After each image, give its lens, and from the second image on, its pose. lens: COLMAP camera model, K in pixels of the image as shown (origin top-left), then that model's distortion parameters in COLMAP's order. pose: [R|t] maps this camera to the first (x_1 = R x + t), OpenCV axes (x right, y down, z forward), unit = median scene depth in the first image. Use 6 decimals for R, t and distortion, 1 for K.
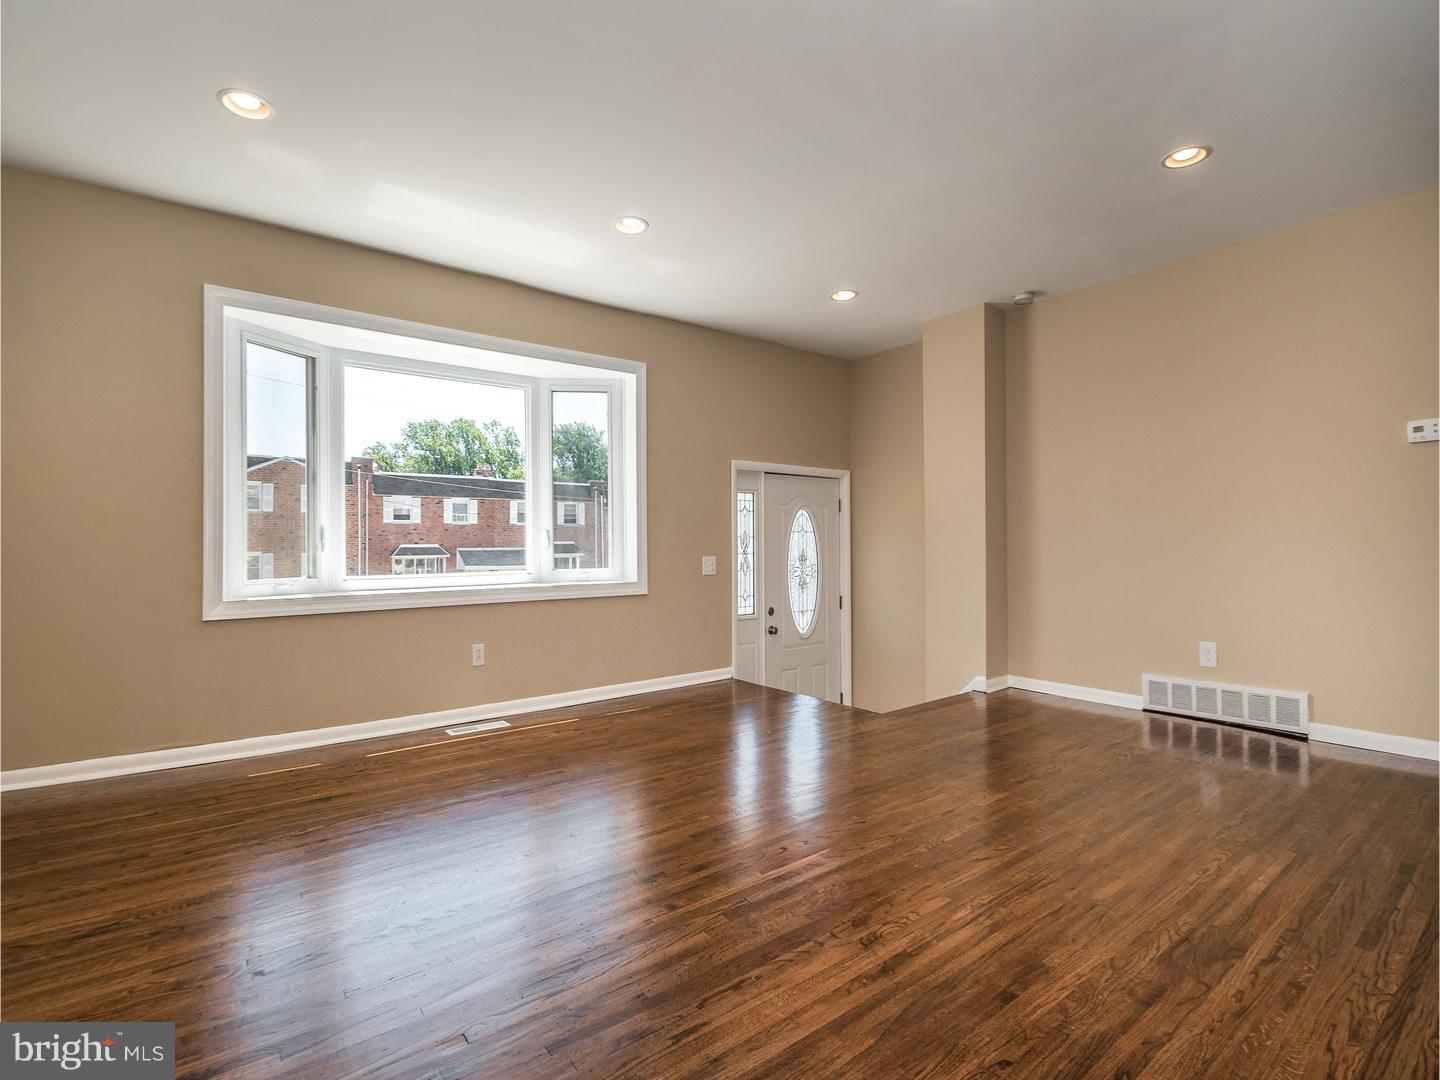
lens RADIAL K [[678.7, 0, 712.5], [0, 678.7, 540.6], [0, 0, 1]] dist [-0.001968, -0.001798]
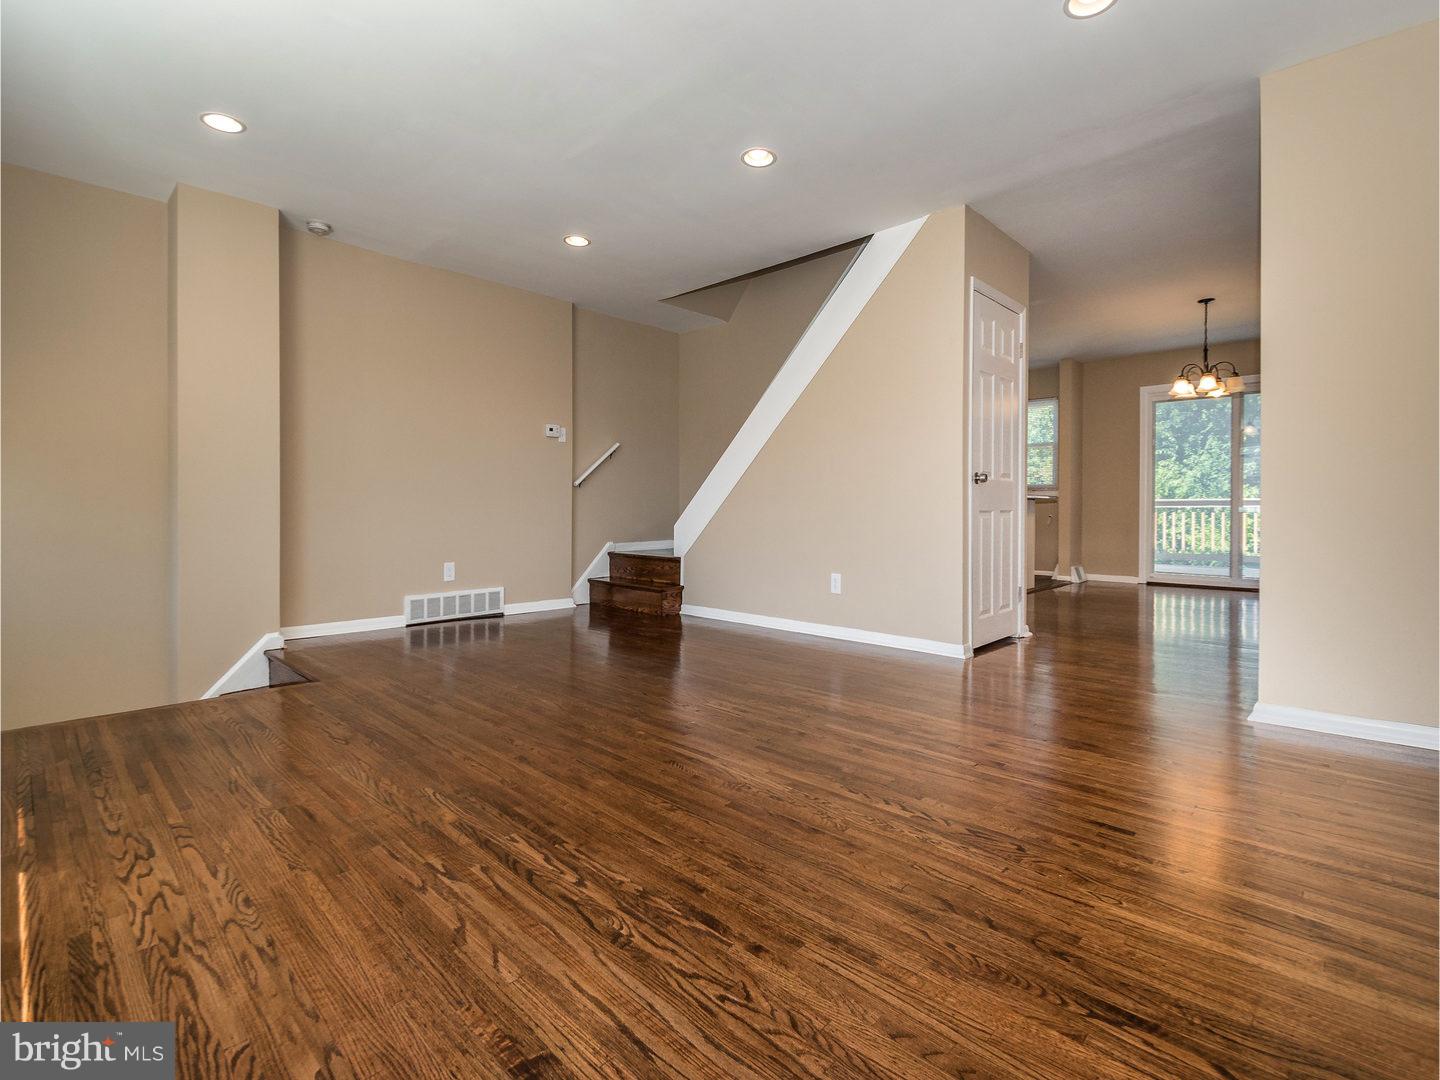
lens RADIAL K [[678.7, 0, 712.8], [0, 678.7, 533.3], [0, 0, 1]] dist [-0.001968, -0.001798]
pose [[-0.150964, -0.029502, 0.988099, -0.729790], [-0.009880, 0.999550, 0.028335, 0.051002], [-0.988490, -0.005485, -0.151188, 0.733883]]
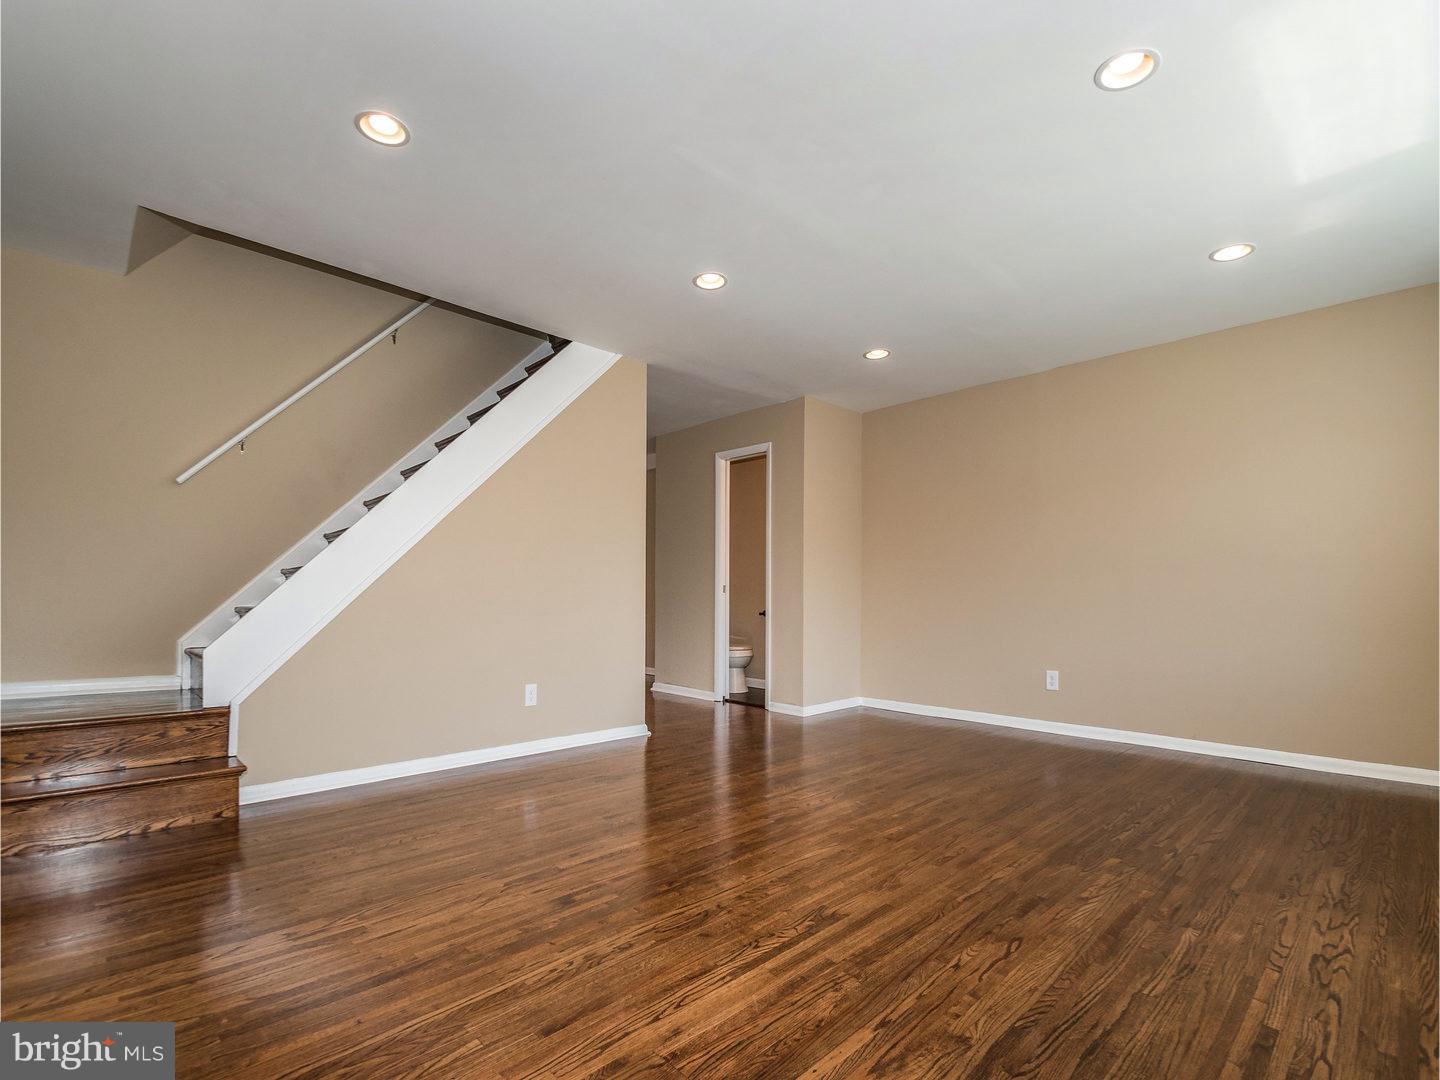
lens RADIAL K [[678.7, 0, 728.4], [0, 678.7, 593.8], [0, 0, 1]] dist [-0.001968, -0.001798]
pose [[-0.992156, -0.001263, -0.125003, 0.312131], [0.000012, 0.999948, -0.010200, 0.016506], [0.125009, -0.010122, -0.992104, 1.518118]]
